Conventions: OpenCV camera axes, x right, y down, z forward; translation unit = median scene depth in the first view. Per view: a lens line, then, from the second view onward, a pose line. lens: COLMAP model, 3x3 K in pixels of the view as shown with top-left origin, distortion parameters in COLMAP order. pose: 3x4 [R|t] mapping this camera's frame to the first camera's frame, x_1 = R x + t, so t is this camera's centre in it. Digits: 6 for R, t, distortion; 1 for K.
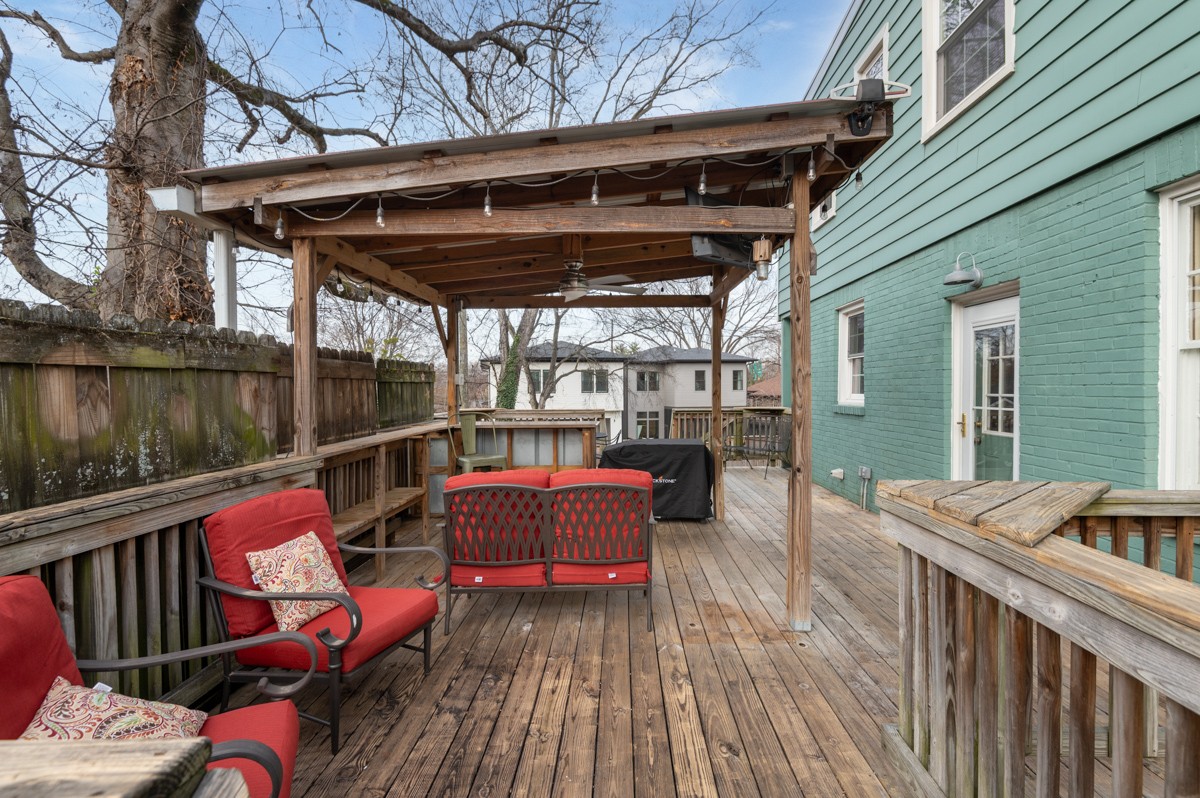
lens RADIAL K [[661.5, 0, 600.0], [0, 661.5, 399.0], [0, 0, 1]] dist [0.003089, 0.000751]
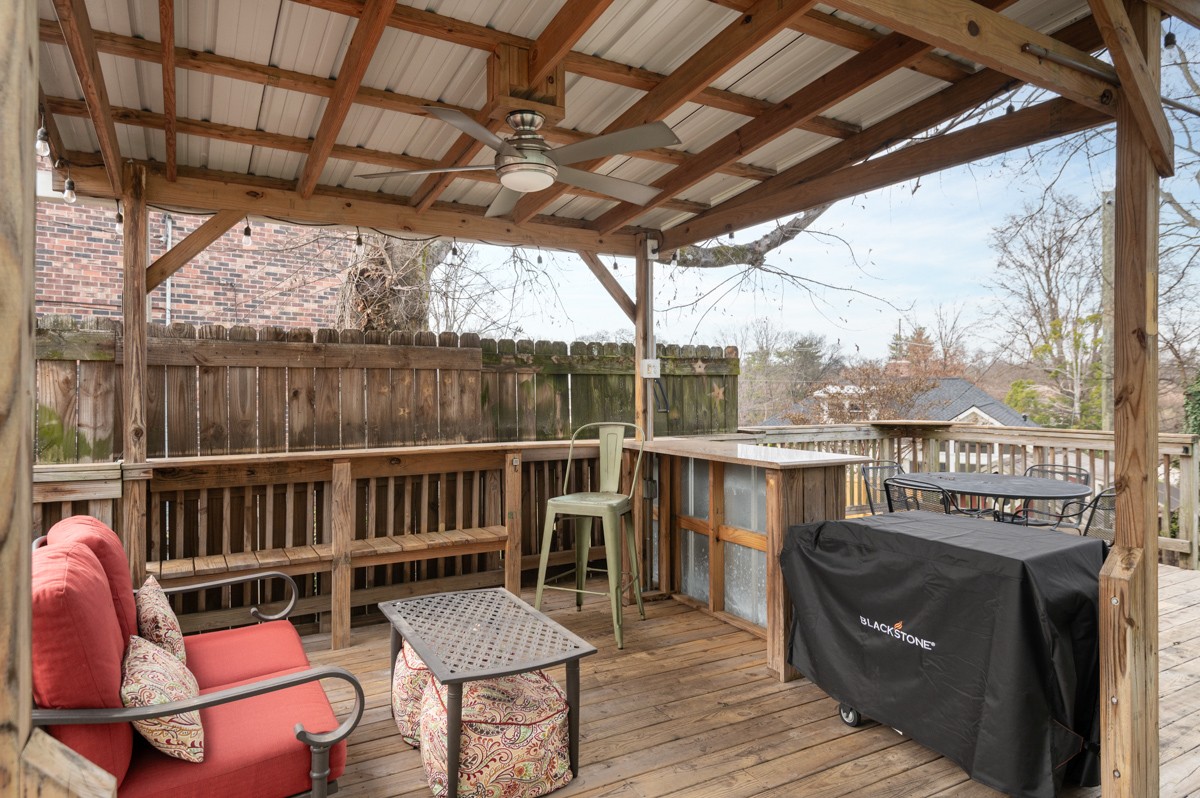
lens RADIAL K [[661.5, 0, 600.0], [0, 661.5, 399.0], [0, 0, 1]] dist [0.003089, 0.000751]
pose [[0.494565, 0.025410, -0.868769, 0.408557], [-0.022963, 0.999606, 0.016164, -0.013939], [0.868837, 0.011955, 0.494953, 0.818638]]
